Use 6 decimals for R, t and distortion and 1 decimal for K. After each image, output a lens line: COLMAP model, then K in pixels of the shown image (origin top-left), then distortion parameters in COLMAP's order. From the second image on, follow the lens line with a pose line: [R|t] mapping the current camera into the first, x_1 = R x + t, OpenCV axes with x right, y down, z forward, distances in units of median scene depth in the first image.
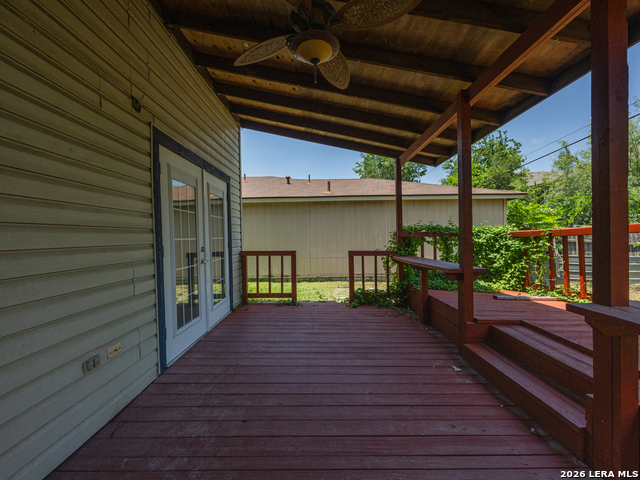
lens RADIAL K [[272.6, 0, 318.0], [0, 272.6, 240.1], [0, 0, 1]] dist [0.000929, -0.000065]
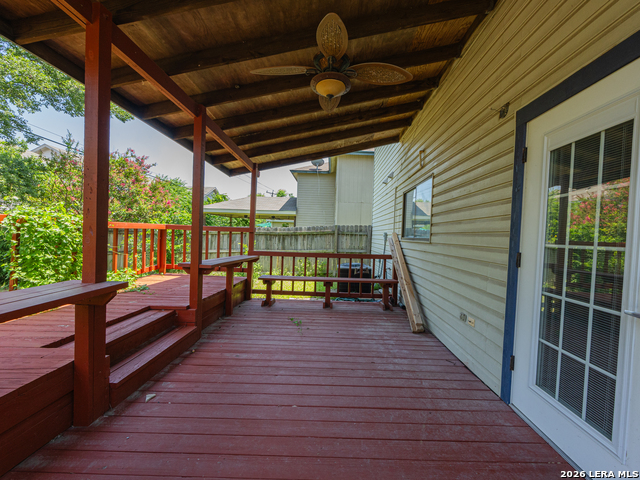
lens RADIAL K [[272.6, 0, 322.4], [0, 272.6, 241.4], [0, 0, 1]] dist [0.000929, -0.000065]
pose [[-0.999229, -0.019105, 0.034296, -0.022357], [-0.017780, 0.999099, 0.038530, -0.026376], [-0.035001, 0.037891, -0.998669, 1.556549]]
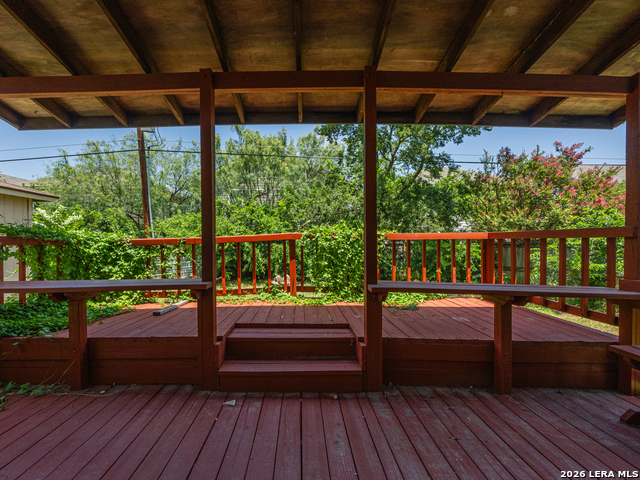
lens RADIAL K [[272.6, 0, 295.9], [0, 272.6, 241.7], [0, 0, 1]] dist [0.000929, -0.000065]
pose [[0.012690, 0.018658, 0.999745, -0.283791], [0.018761, 0.999645, -0.018894, 0.003841], [-0.999743, 0.018996, 0.012335, 0.688598]]
